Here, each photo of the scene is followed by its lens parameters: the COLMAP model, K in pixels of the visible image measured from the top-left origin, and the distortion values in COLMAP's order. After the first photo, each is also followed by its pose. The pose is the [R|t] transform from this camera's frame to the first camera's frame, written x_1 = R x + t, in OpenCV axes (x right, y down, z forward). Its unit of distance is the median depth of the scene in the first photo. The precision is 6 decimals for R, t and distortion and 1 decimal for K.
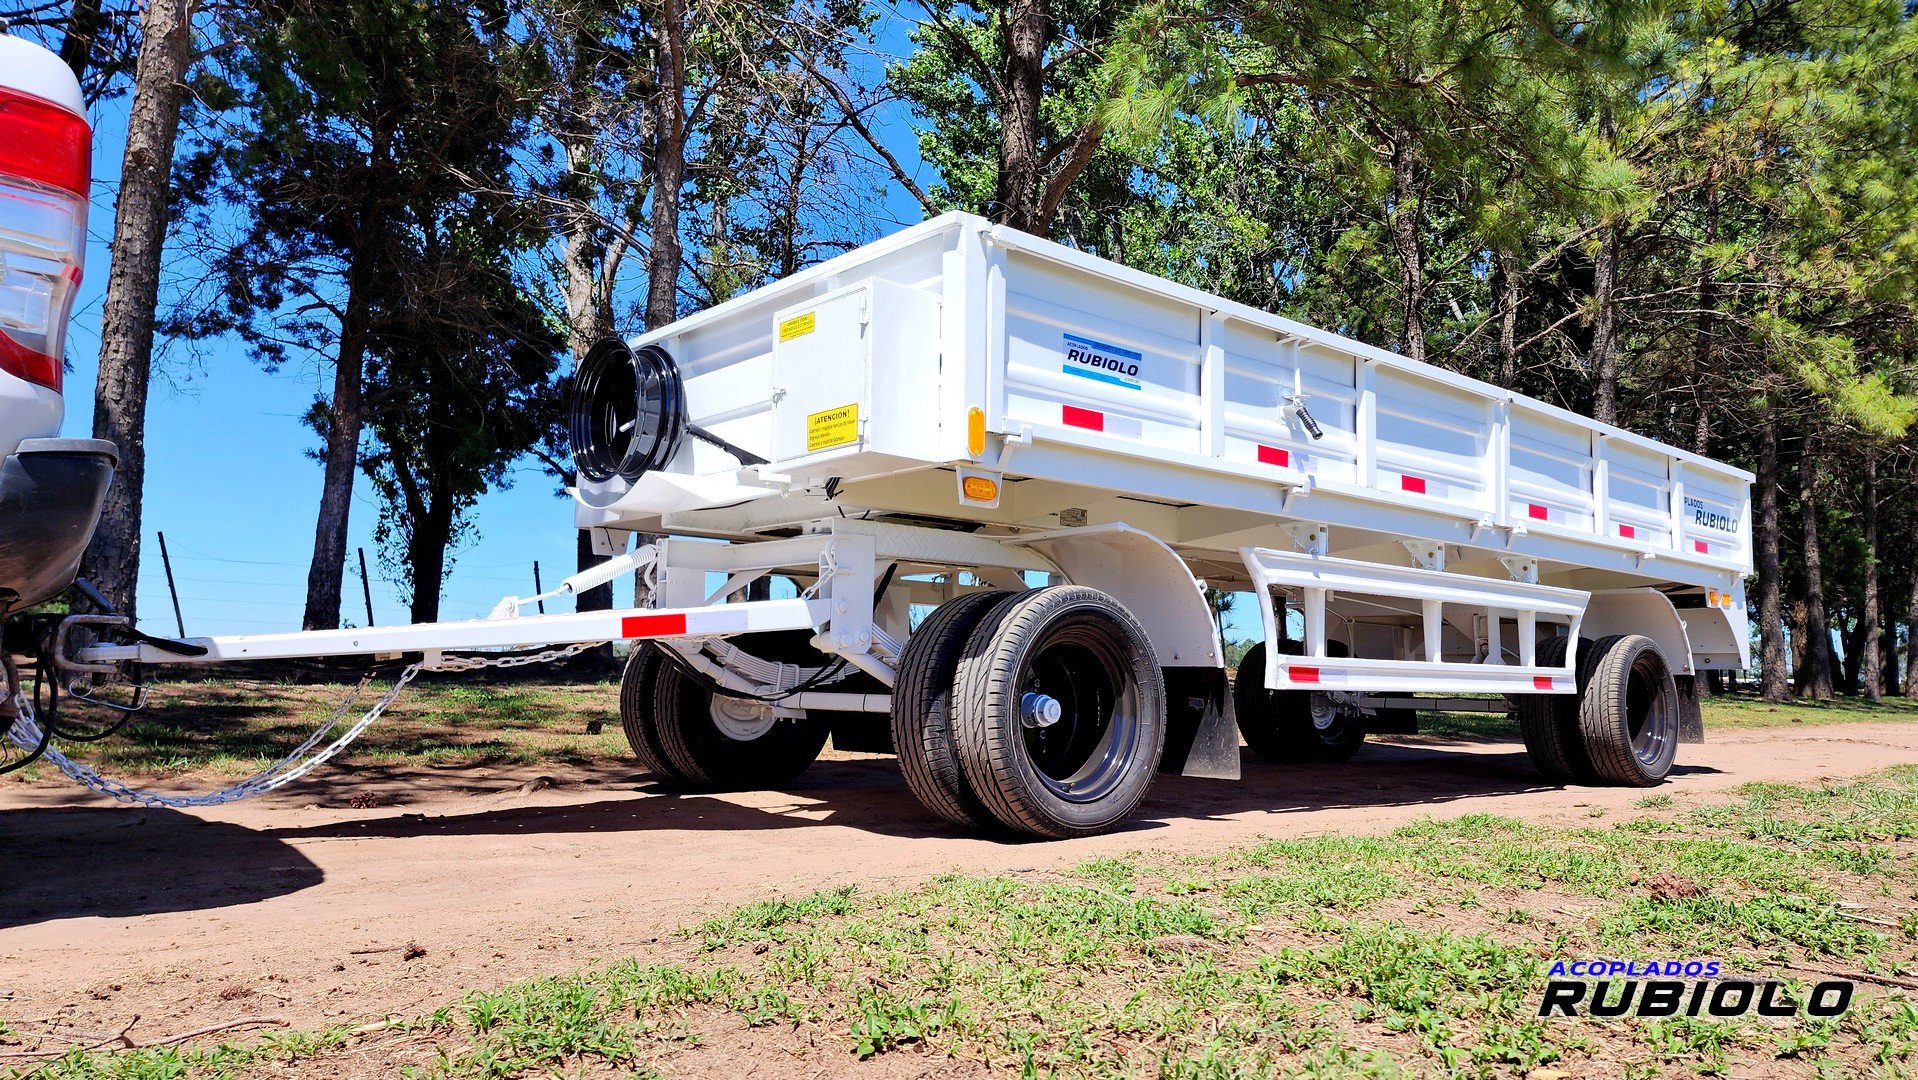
lens RADIAL K [[1296.6, 0, 964.4], [0, 1296.6, 517.0], [0, 0, 1]] dist [0.078223, -0.064333]
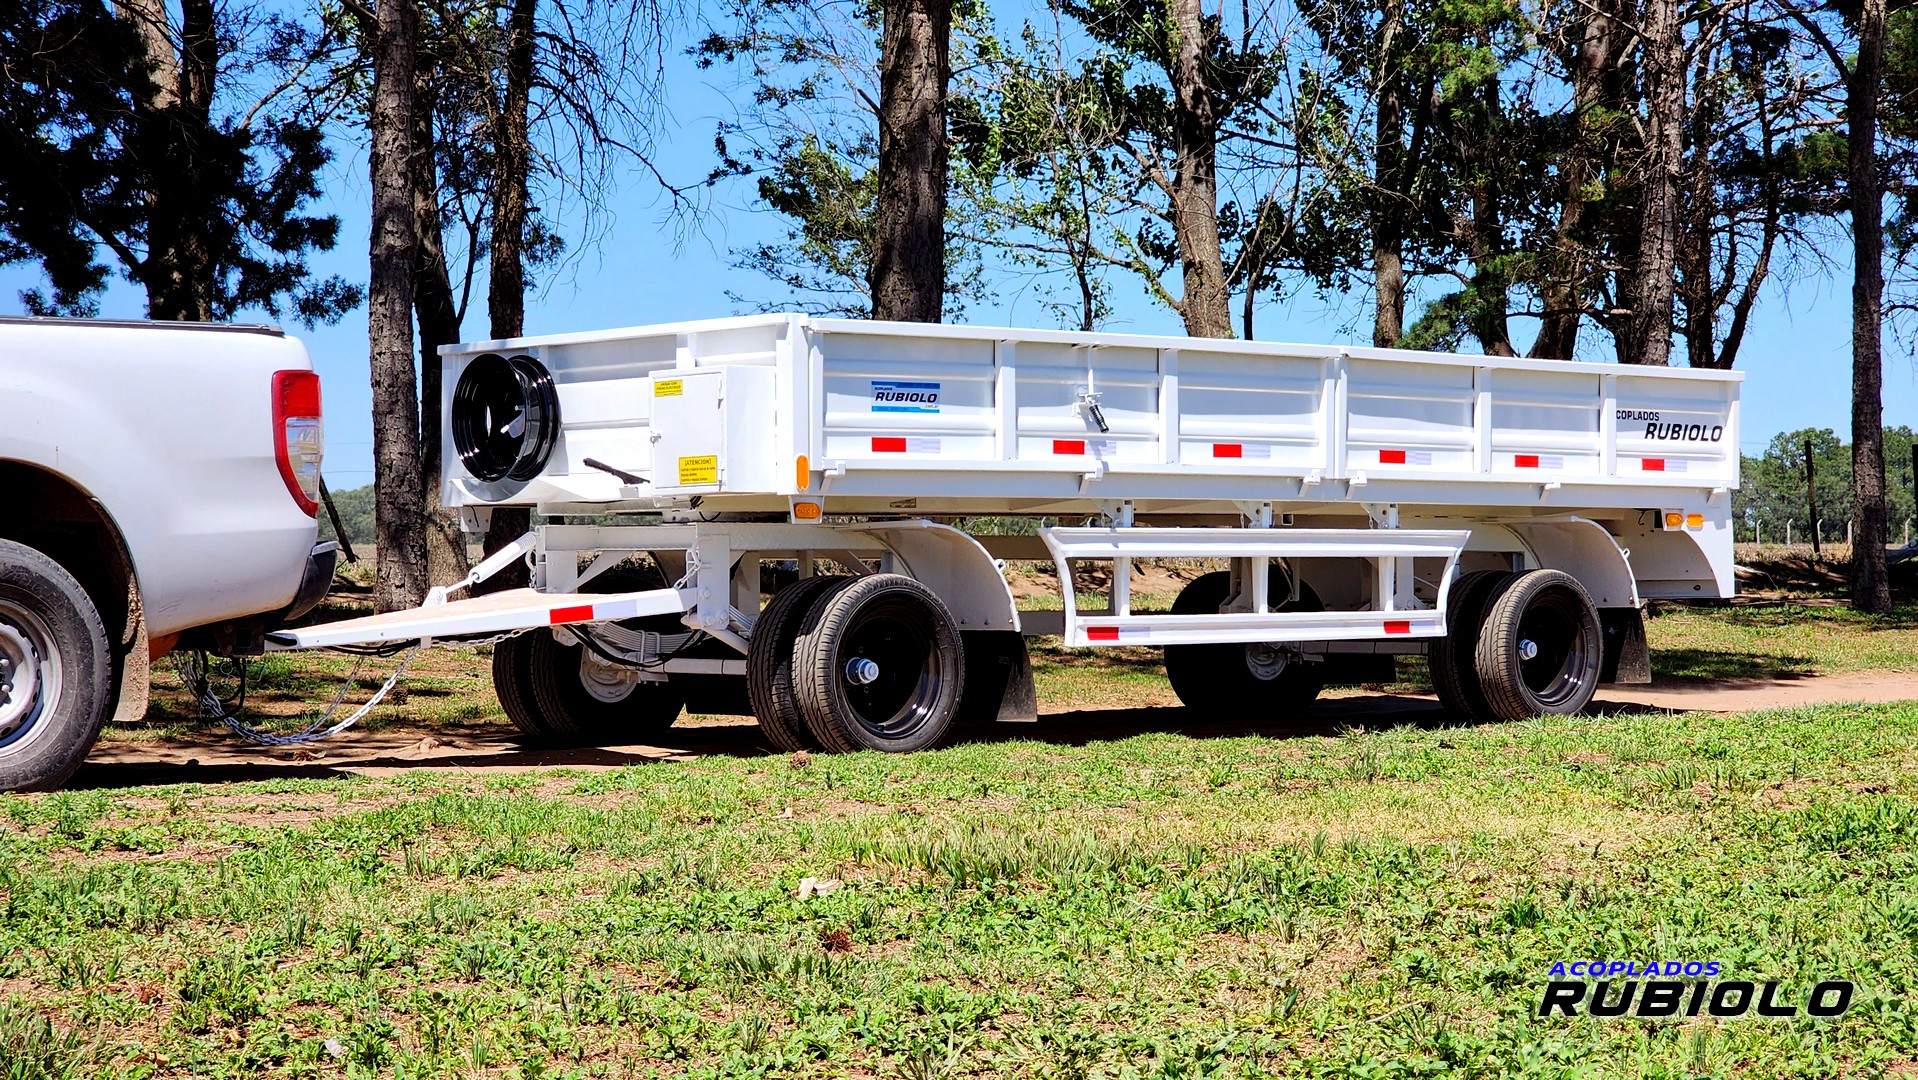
lens RADIAL K [[3645.7, 0, 948.6], [0, 3645.7, 543.2], [0, 0, 1]] dist [-0.249443, 0.000000]
pose [[0.999734, -0.022934, 0.002622, 0.093933], [0.022480, 0.993093, 0.115158, -0.266539], [-0.005245, -0.115068, 0.993344, -1.758711]]
